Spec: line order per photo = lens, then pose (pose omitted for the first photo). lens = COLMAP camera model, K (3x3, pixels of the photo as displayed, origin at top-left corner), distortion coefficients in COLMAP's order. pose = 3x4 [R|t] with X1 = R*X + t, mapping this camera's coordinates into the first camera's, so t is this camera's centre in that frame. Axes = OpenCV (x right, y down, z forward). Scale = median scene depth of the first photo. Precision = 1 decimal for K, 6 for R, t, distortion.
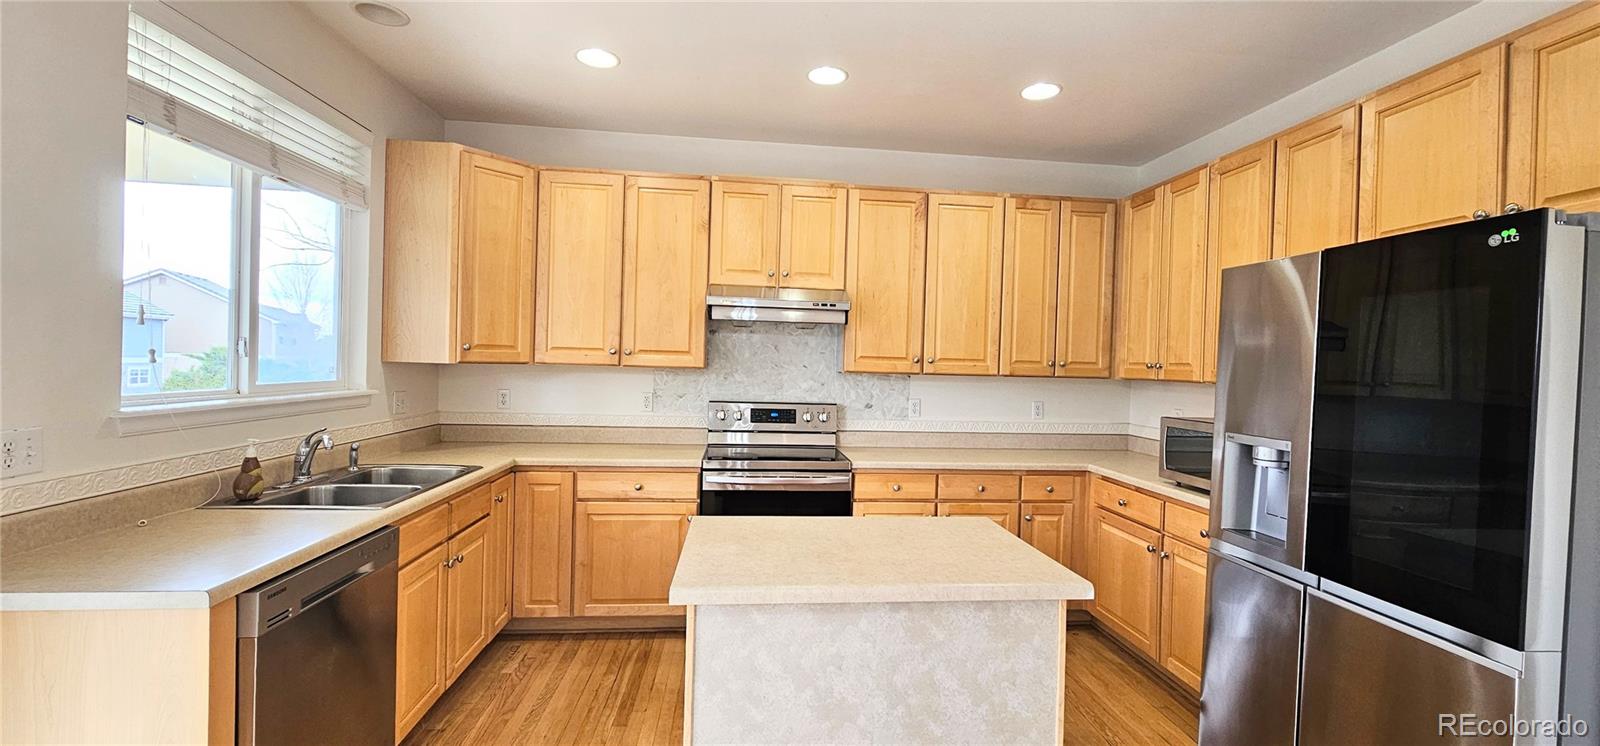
lens RADIAL K [[650.6, 0, 814.7], [0, 650.6, 371.0], [0, 0, 1]] dist [0.000422, 0.000204]
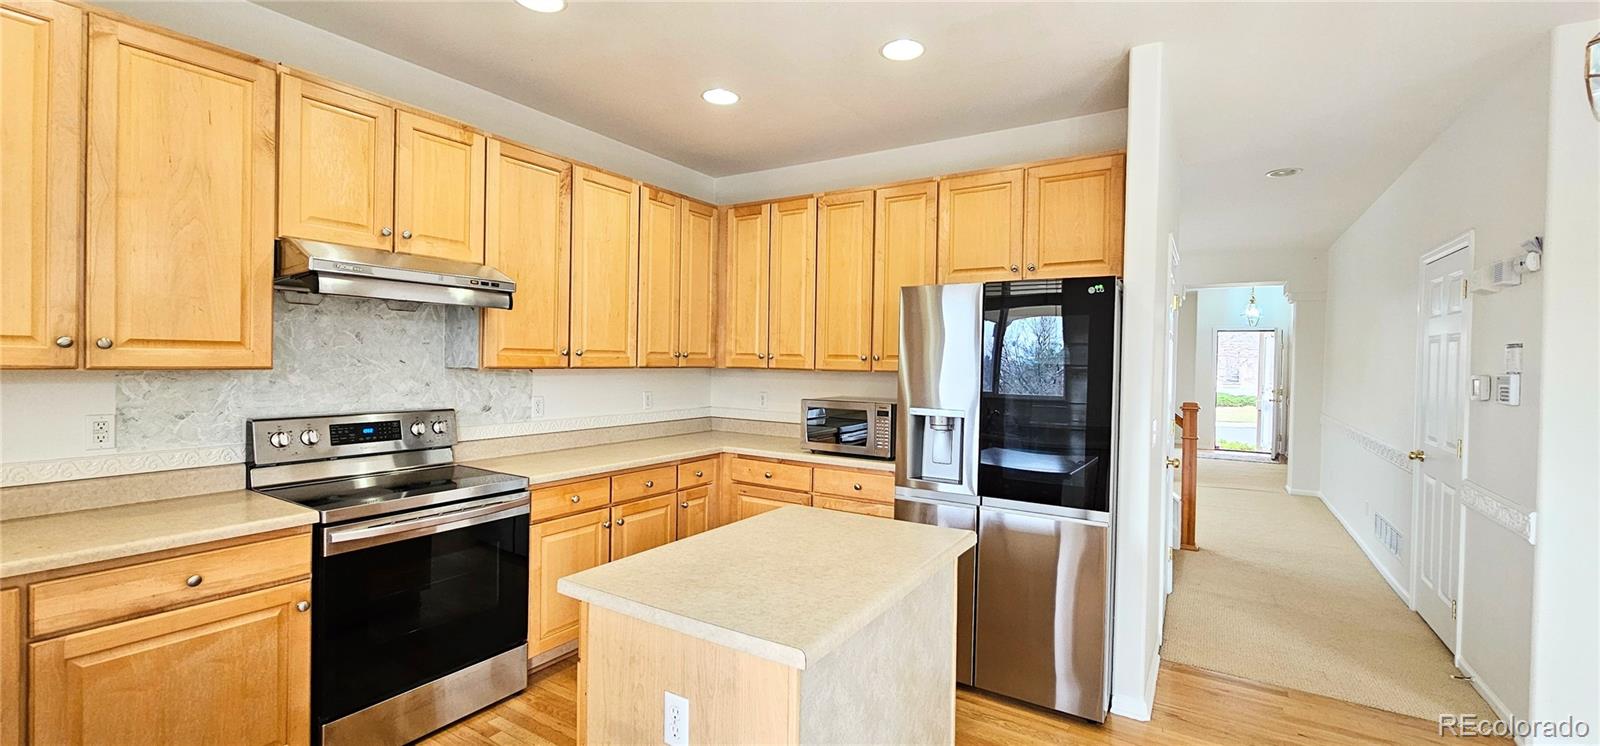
lens RADIAL K [[656.1, 0, 803.7], [0, 656.1, 367.4], [0, 0, 1]] dist [-0.001150, -0.000054]
pose [[0.615704, -0.026842, 0.787520, -0.353760], [0.009791, 0.999603, 0.026416, -0.017103], [-0.787917, -0.008553, 0.615723, 0.203628]]
